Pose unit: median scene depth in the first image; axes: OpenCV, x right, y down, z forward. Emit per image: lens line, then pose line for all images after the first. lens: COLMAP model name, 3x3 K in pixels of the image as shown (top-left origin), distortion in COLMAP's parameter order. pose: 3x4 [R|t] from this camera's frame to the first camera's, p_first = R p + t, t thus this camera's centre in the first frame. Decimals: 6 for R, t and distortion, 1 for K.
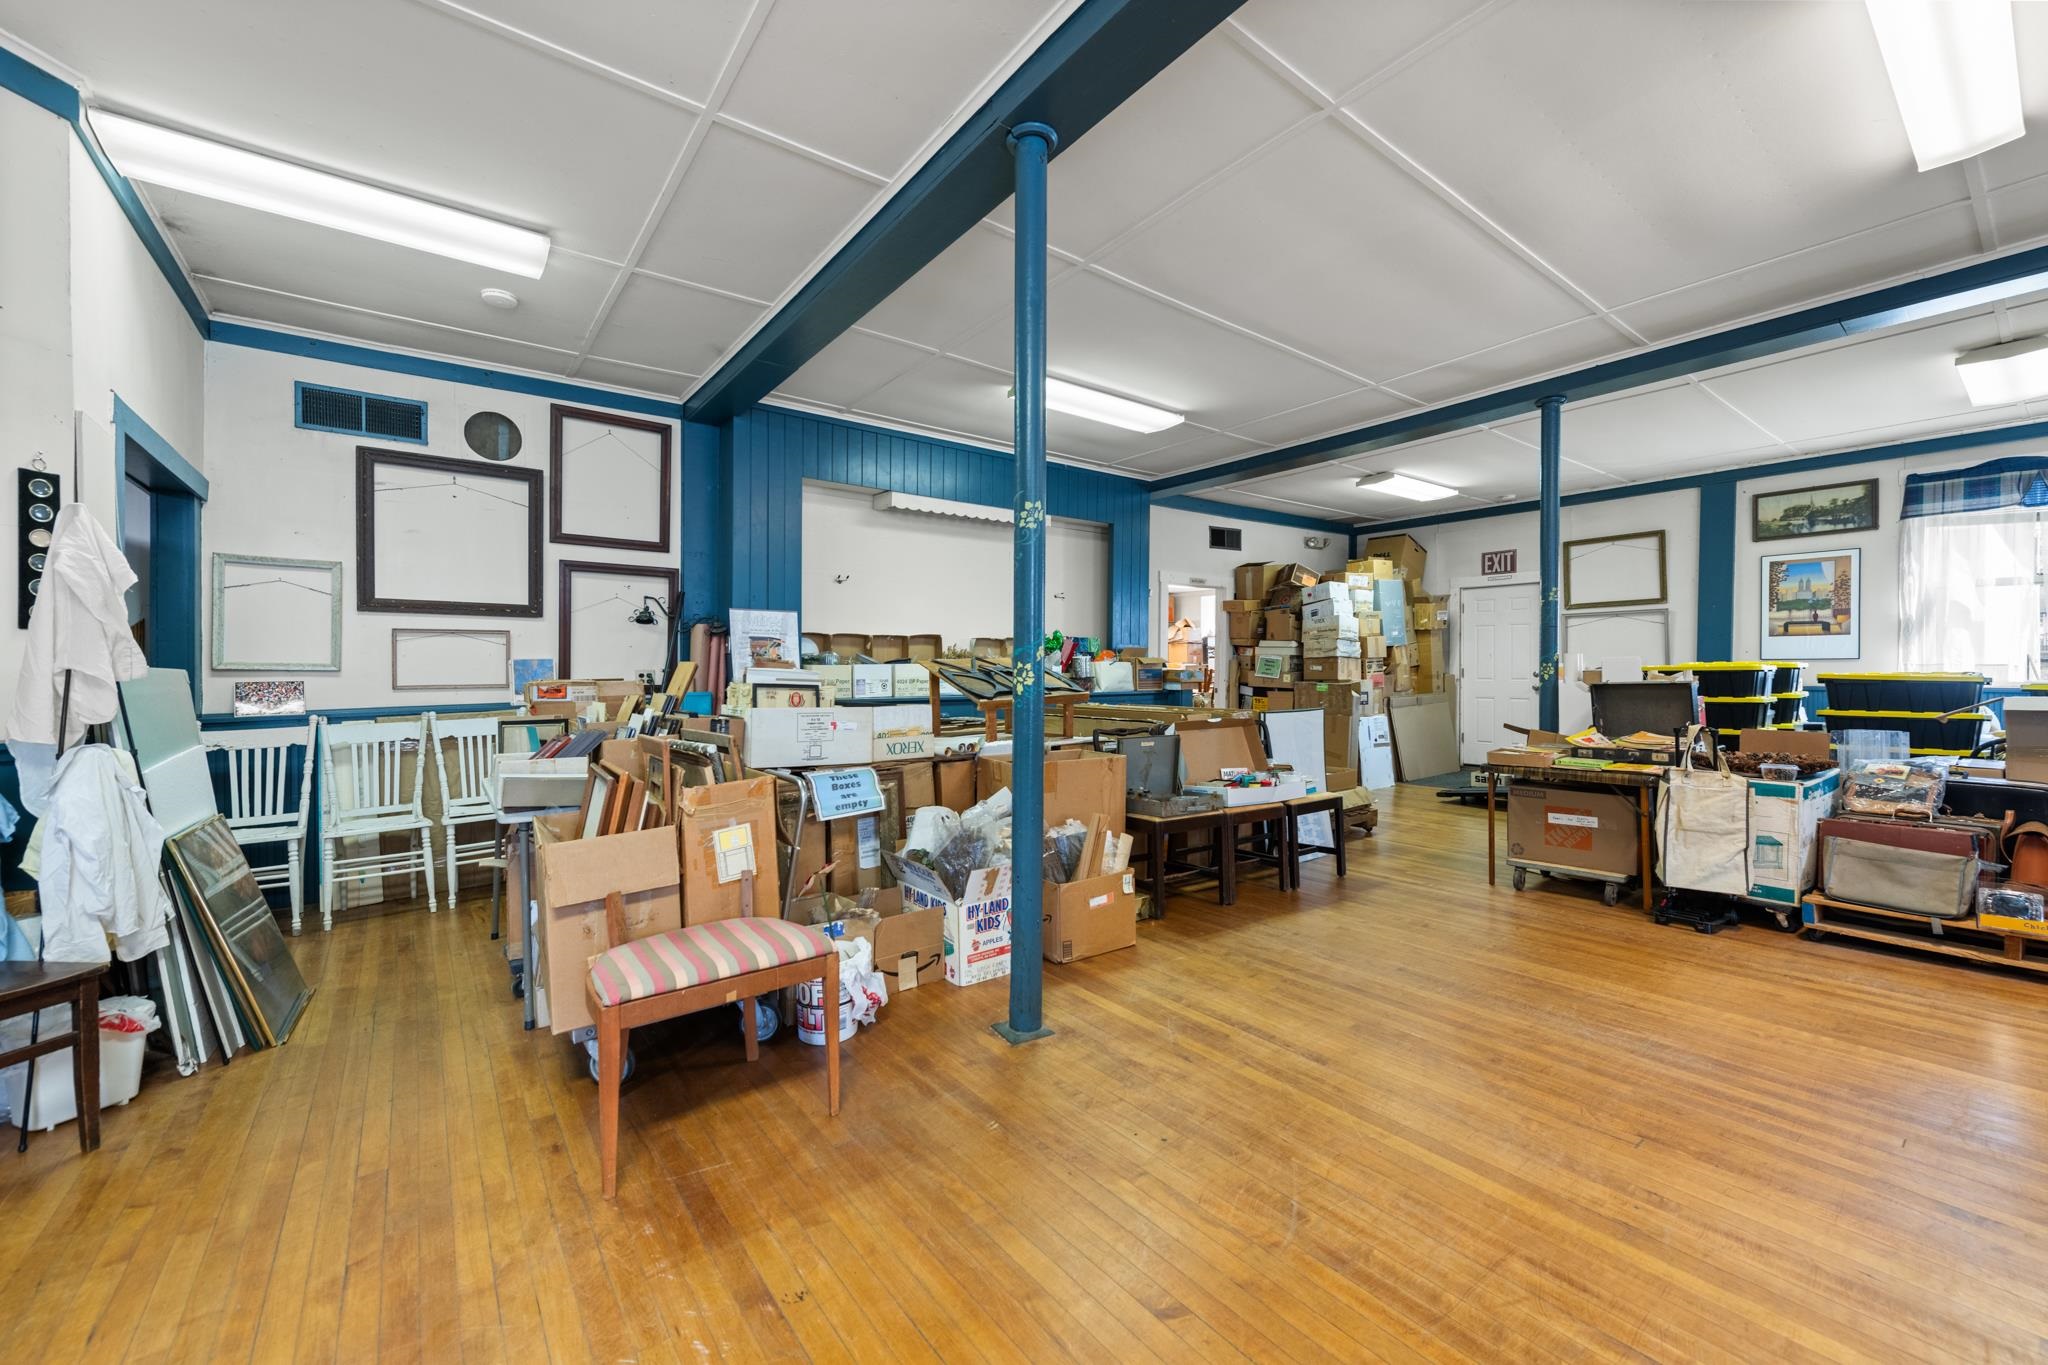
lens RADIAL K [[798.3, 0, 1025.1], [0, 798.3, 671.3], [0, 0, 1]] dist [0.003506, -0.001811]
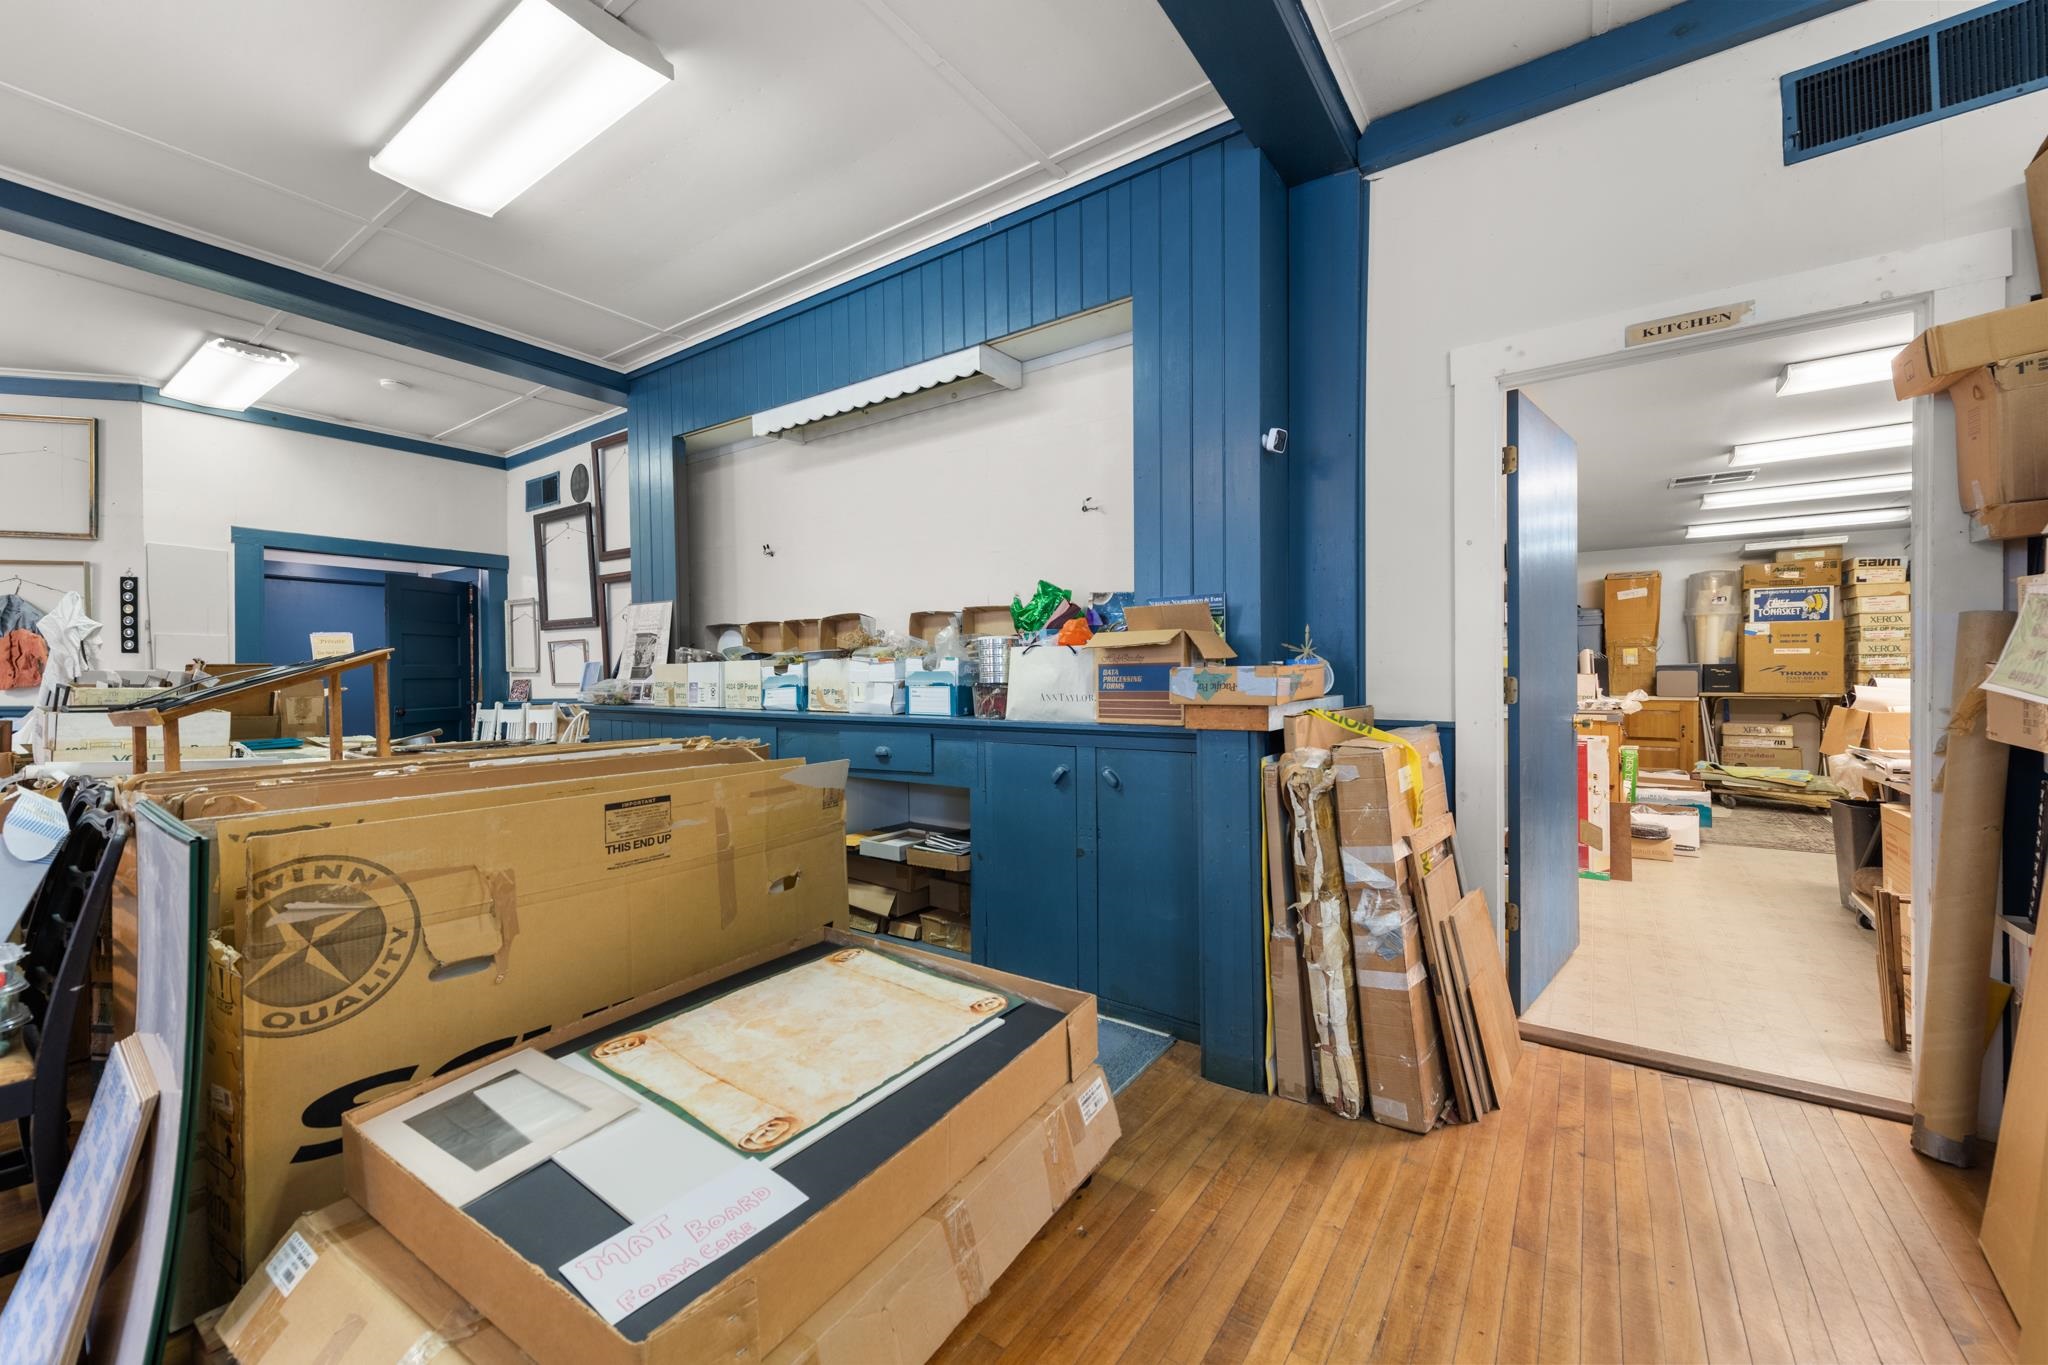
lens RADIAL K [[798.3, 0, 1025.1], [0, 798.3, 671.3], [0, 0, 1]] dist [0.003506, -0.001811]
pose [[0.292656, -0.003295, -0.956212, 0.710060], [-0.000646, 0.999993, -0.003644, 0.002705], [0.956217, 0.001684, 0.292652, 1.275083]]
